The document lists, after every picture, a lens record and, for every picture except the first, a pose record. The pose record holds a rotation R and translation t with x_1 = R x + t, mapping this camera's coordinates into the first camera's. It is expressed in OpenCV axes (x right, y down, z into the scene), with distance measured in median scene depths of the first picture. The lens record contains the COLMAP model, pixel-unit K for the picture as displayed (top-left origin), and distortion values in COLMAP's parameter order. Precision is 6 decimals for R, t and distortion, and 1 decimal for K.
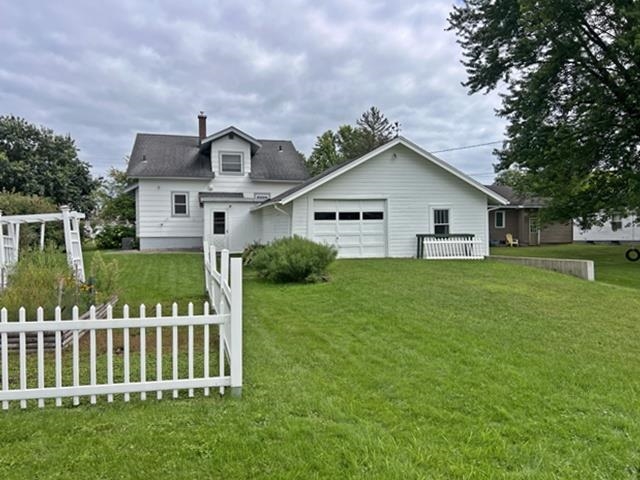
lens RADIAL K [[502.4, 0, 323.6], [0, 502.4, 242.2], [0, 0, 1]] dist [0.058642, -0.066577]
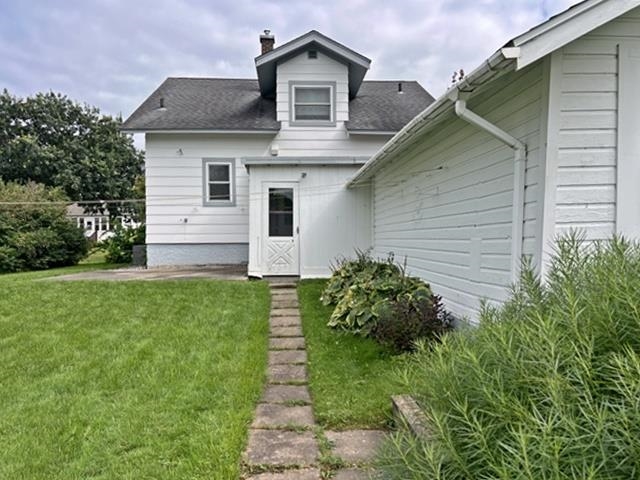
lens RADIAL K [[514.0, 0, 318.7], [0, 514.0, 241.6], [0, 0, 1]] dist [0.078227, -0.095516]
pose [[0.980448, -0.002770, -0.196757, -0.071645], [-0.000266, 0.999881, -0.015402, -0.003657], [0.196776, 0.015154, 0.980331, 0.482492]]
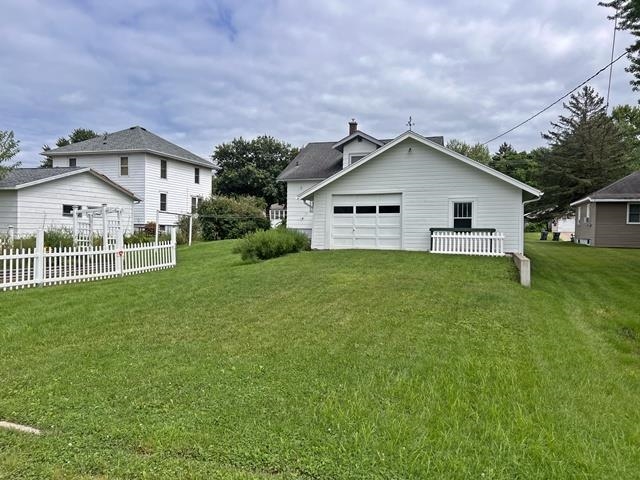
lens RADIAL K [[480.5, 0, 322.3], [0, 480.5, 248.8], [0, 0, 1]] dist [0.060171, -0.062405]
pose [[0.835049, 0.038788, -0.548806, 0.352474], [-0.025209, 0.999162, 0.032261, 0.000188], [0.549597, -0.013104, 0.835327, 0.059385]]
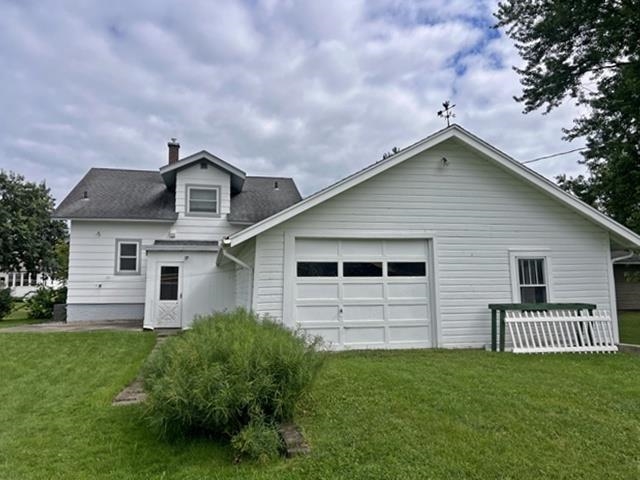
lens RADIAL K [[502.4, 0, 323.6], [0, 502.4, 242.2], [0, 0, 1]] dist [0.058642, -0.066577]
pose [[0.999197, -0.003848, -0.039883, 0.020081], [-0.000926, 0.992894, -0.118997, -0.011158], [0.040058, 0.118938, 0.992093, 0.300043]]
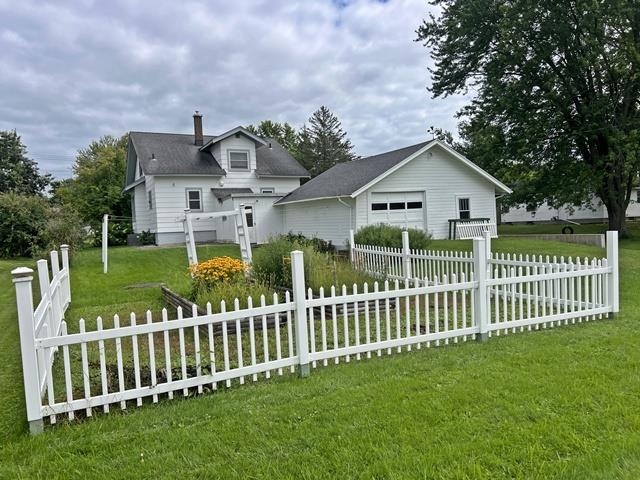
lens RADIAL K [[480.5, 0, 322.3], [0, 480.5, 248.8], [0, 0, 1]] dist [0.060171, -0.062405]
pose [[0.977530, -0.047608, 0.205352, -0.234324], [0.040426, 0.998420, 0.039030, -0.002208], [-0.206886, -0.029851, 0.977910, -0.047232]]
